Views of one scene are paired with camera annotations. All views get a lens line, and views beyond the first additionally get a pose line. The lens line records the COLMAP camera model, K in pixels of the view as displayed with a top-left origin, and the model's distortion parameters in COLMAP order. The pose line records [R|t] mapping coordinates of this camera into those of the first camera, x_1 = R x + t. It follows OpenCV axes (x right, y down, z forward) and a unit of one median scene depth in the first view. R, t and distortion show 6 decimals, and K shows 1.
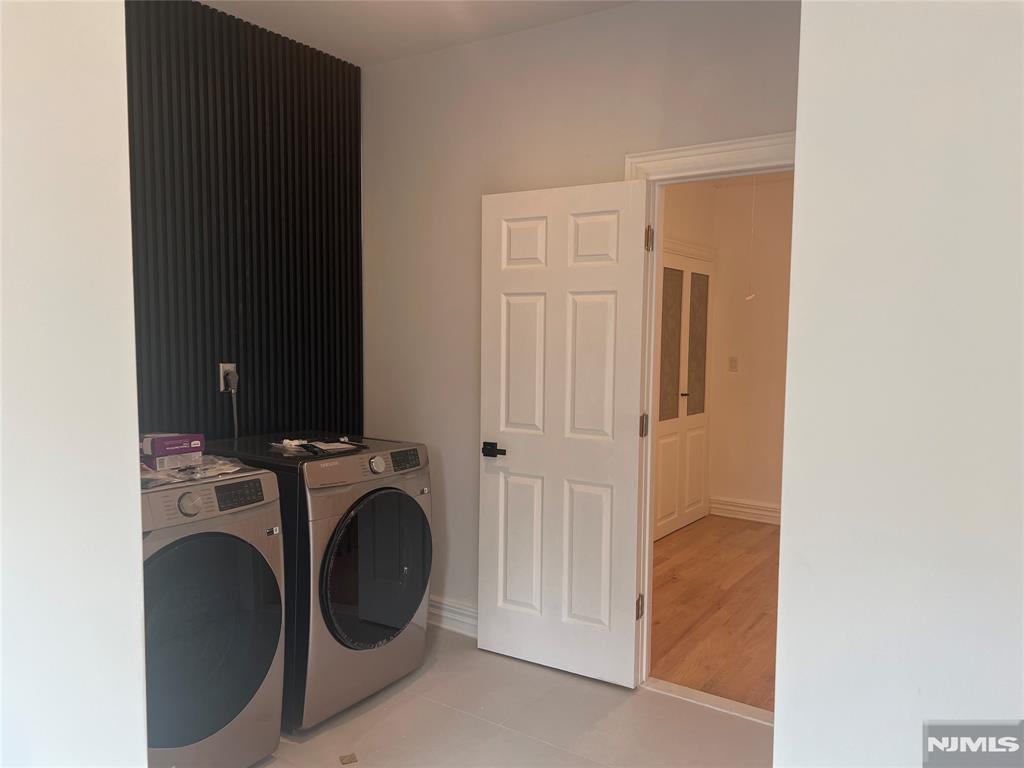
lens RADIAL K [[765.0, 0, 515.0], [0, 765.0, 384.4], [0, 0, 1]] dist [0.014332, 0.000563]
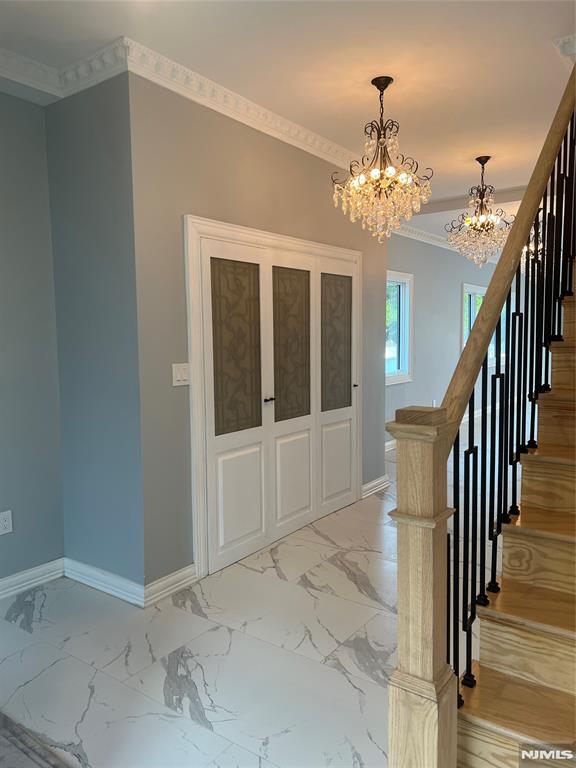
lens RADIAL K [[573.8, 0, 287.0], [0, 573.8, 385.0], [0, 0, 1]] dist [0.014332, 0.000563]
pose [[0.999677, -0.021504, 0.013569, 0.230288], [0.021173, 0.999485, 0.024099, -0.020726], [-0.014080, -0.023803, 0.999618, 0.308698]]
